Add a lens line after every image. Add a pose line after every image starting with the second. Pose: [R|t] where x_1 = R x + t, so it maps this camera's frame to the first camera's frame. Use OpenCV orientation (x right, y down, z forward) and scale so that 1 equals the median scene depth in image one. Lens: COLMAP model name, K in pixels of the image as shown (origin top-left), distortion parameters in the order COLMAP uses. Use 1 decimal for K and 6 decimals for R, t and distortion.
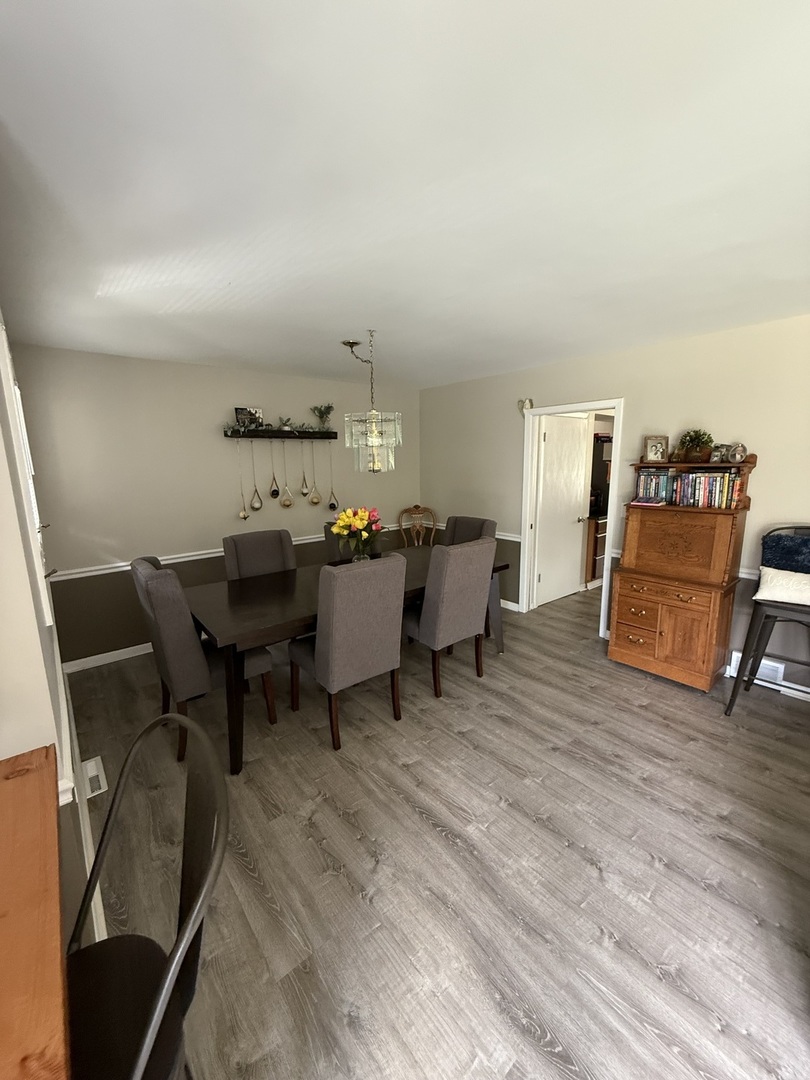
lens RADIAL K [[428.0, 0, 405.0], [0, 428.0, 540.0], [0, 0, 1]] dist [-0.002427, -0.000178]
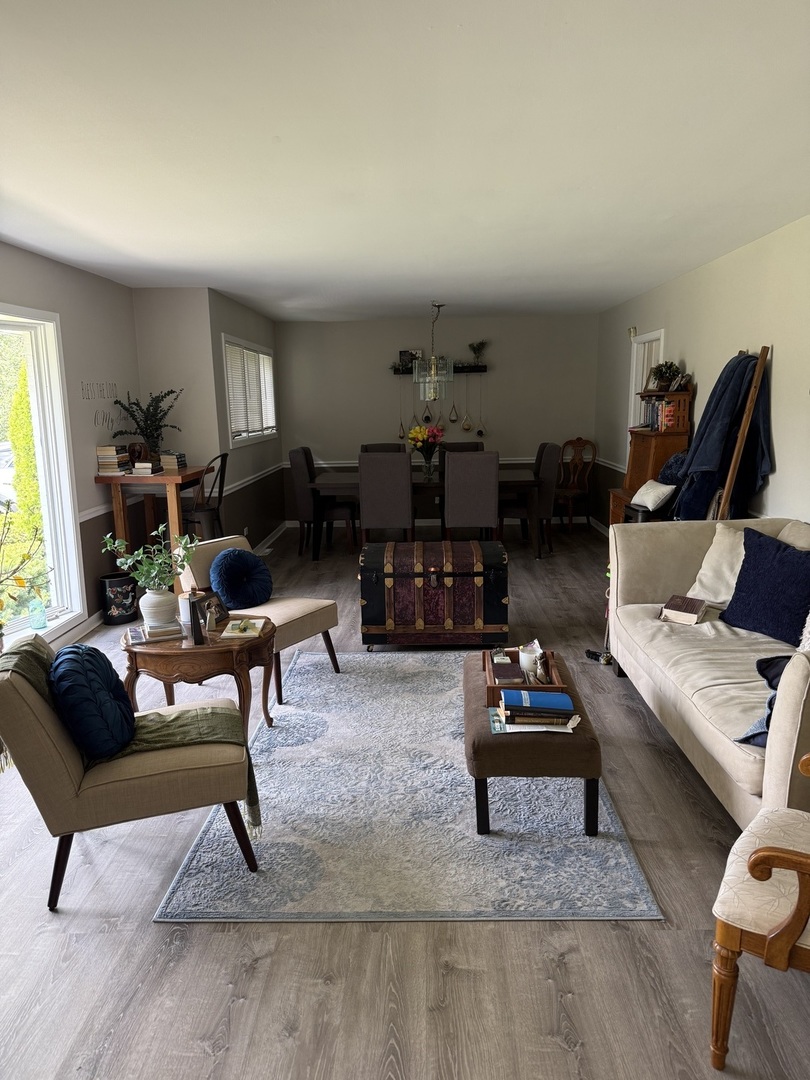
lens RADIAL K [[757.4, 0, 405.0], [0, 757.4, 540.0], [0, 0, 1]] dist [0.132928, -0.151723]
pose [[0.750875, 0.123140, -0.648864, 1.203184], [-0.114688, 0.991849, 0.055512, 0.131503], [0.650411, 0.032735, 0.758877, -0.738774]]
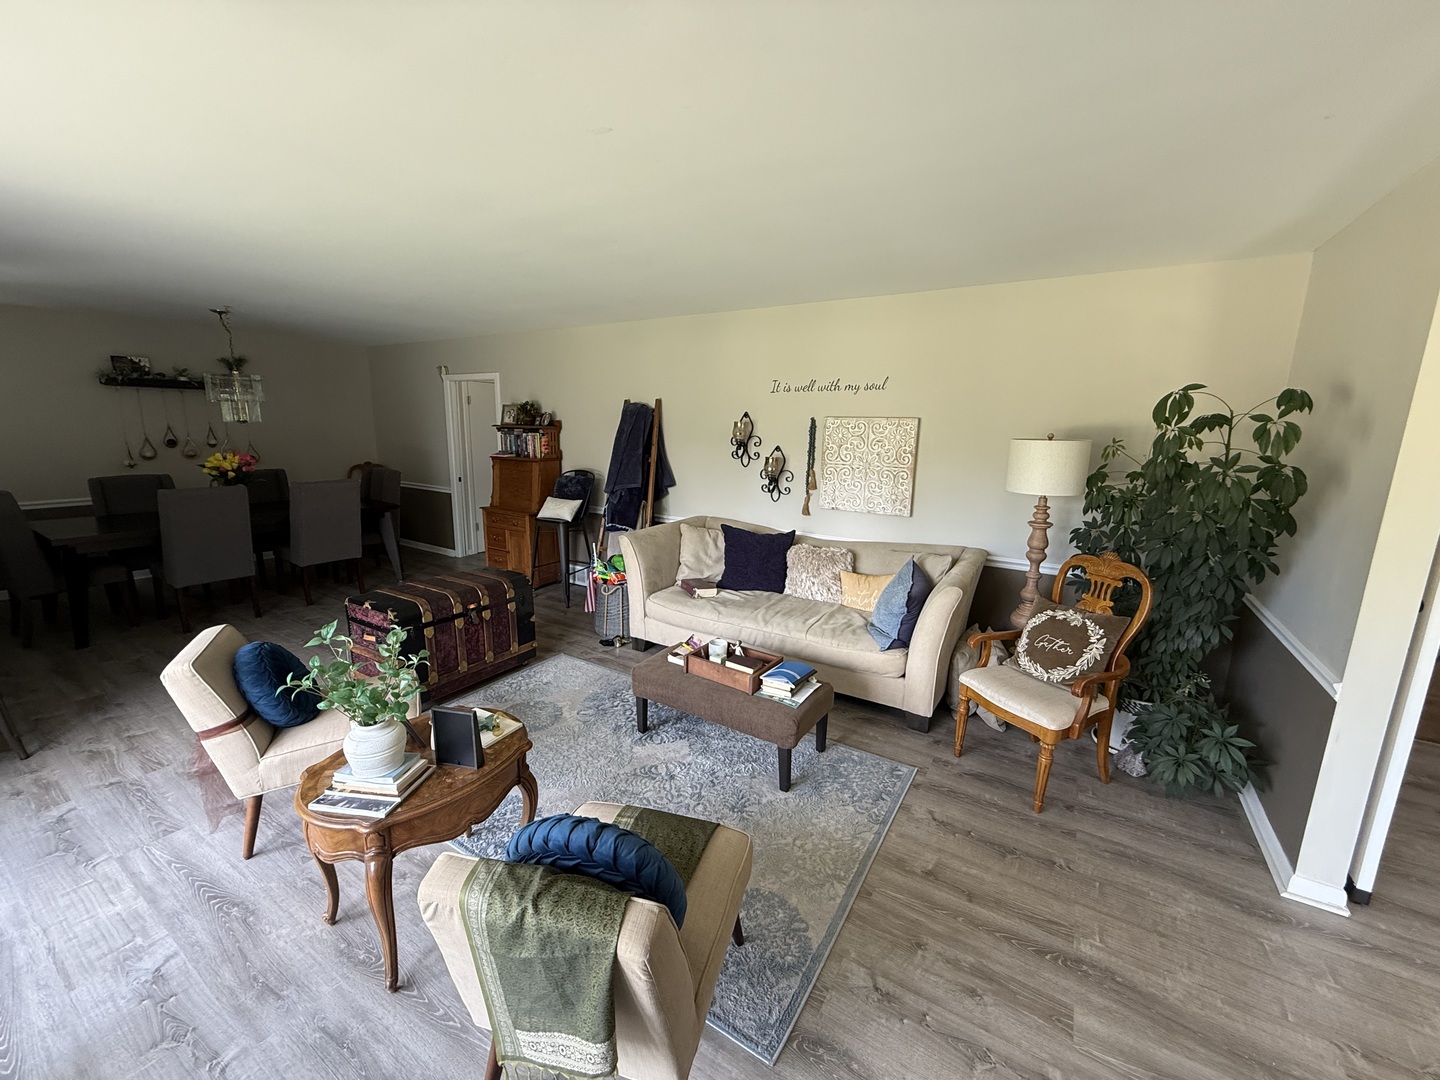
lens RADIAL K [[570.7, 0, 720.0], [0, 570.7, 540.0], [0, 0, 1]] dist [-0.002427, -0.000178]
pose [[0.949186, -0.024345, 0.313774, 0.539111], [0.019427, 0.999635, 0.018792, 0.129615], [-0.314117, -0.011741, 0.949312, -0.736670]]
